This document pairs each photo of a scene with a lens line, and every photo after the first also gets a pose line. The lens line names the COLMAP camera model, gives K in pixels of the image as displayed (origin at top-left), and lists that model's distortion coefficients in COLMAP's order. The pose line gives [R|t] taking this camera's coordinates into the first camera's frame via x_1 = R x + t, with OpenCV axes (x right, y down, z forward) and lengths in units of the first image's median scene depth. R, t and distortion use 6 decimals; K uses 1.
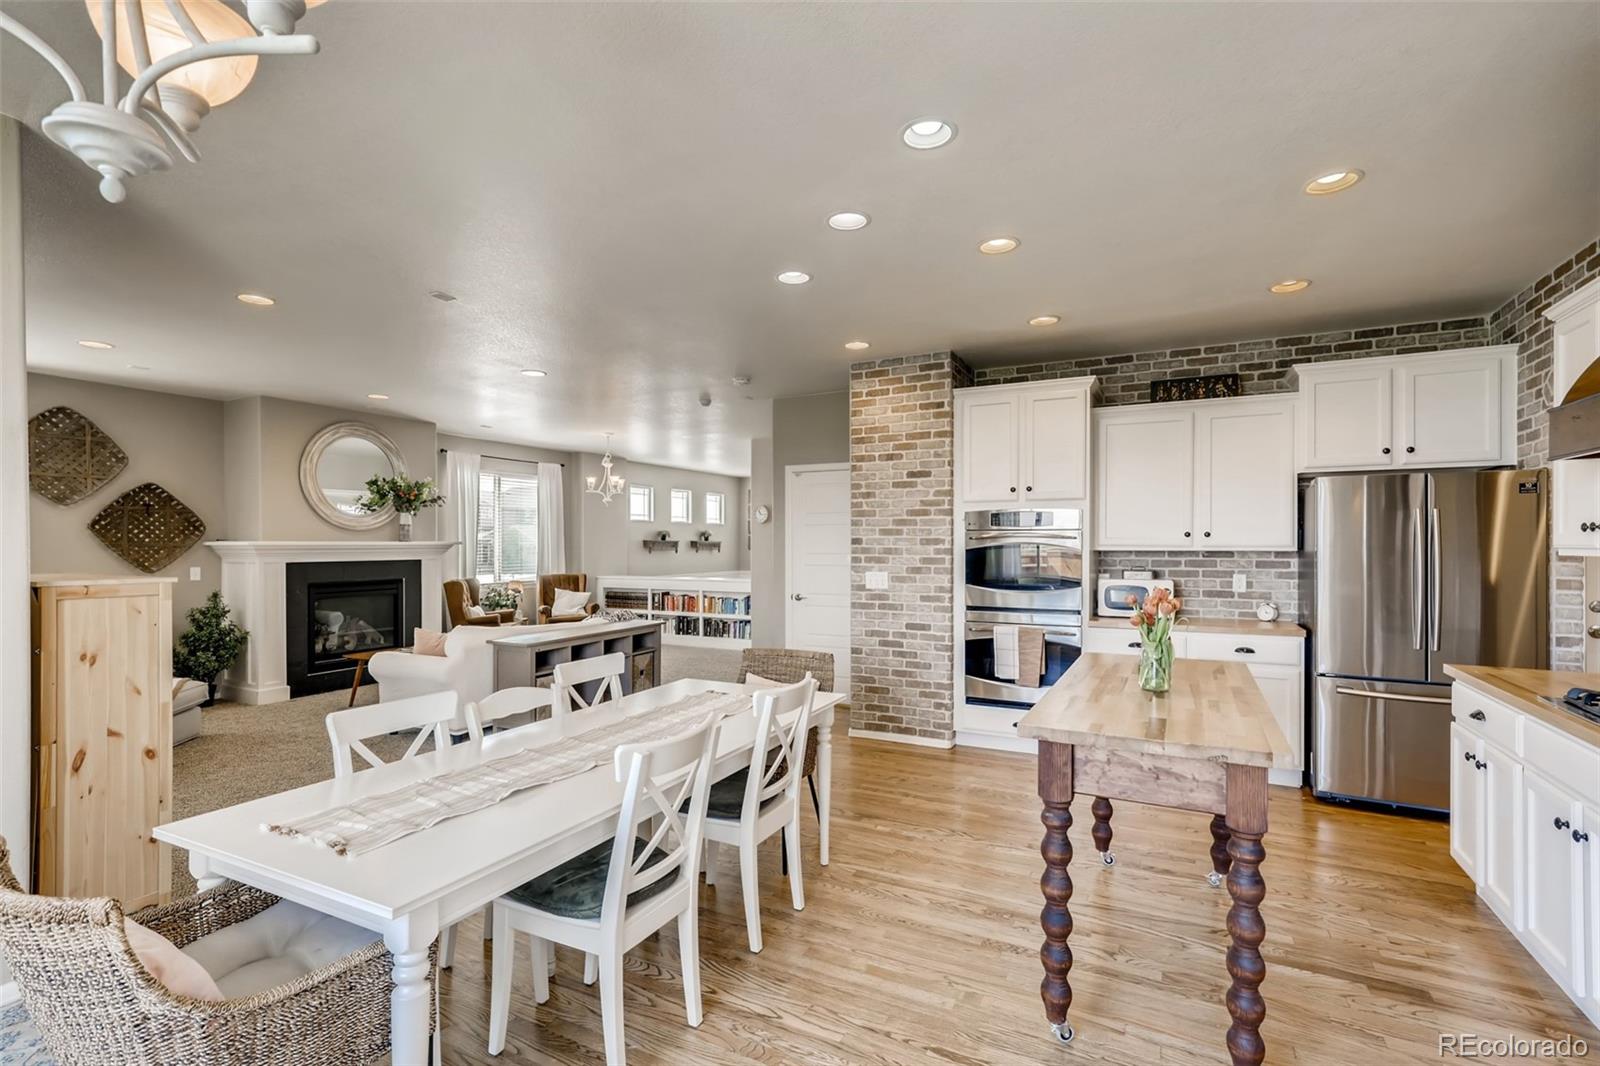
lens RADIAL K [[741.1, 0, 790.6], [0, 741.1, 546.6], [0, 0, 1]] dist [0.001961, 0.004223]
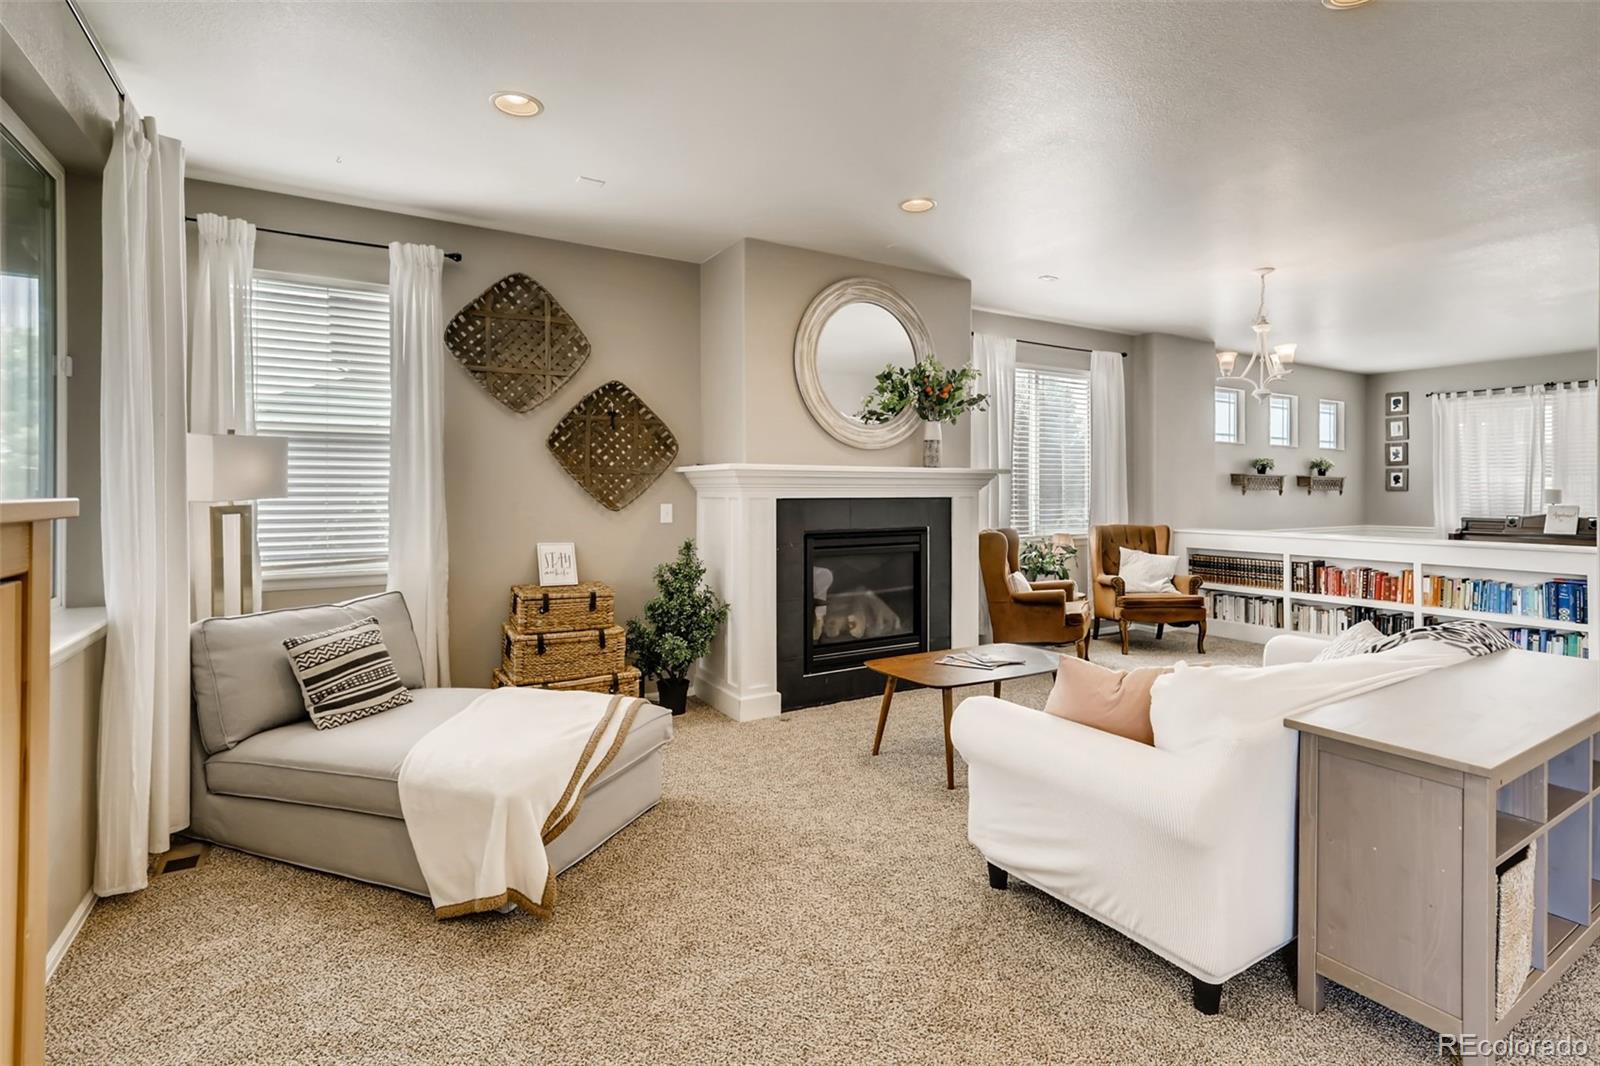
lens RADIAL K [[741.1, 0, 797.4], [0, 741.1, 498.8], [0, 0, 1]] dist [0.001961, 0.004223]
pose [[0.860515, 0.008671, -0.509351, -0.305932], [-0.005198, 0.999953, 0.008241, 0.014865], [0.509399, -0.004444, 0.860519, 0.415717]]
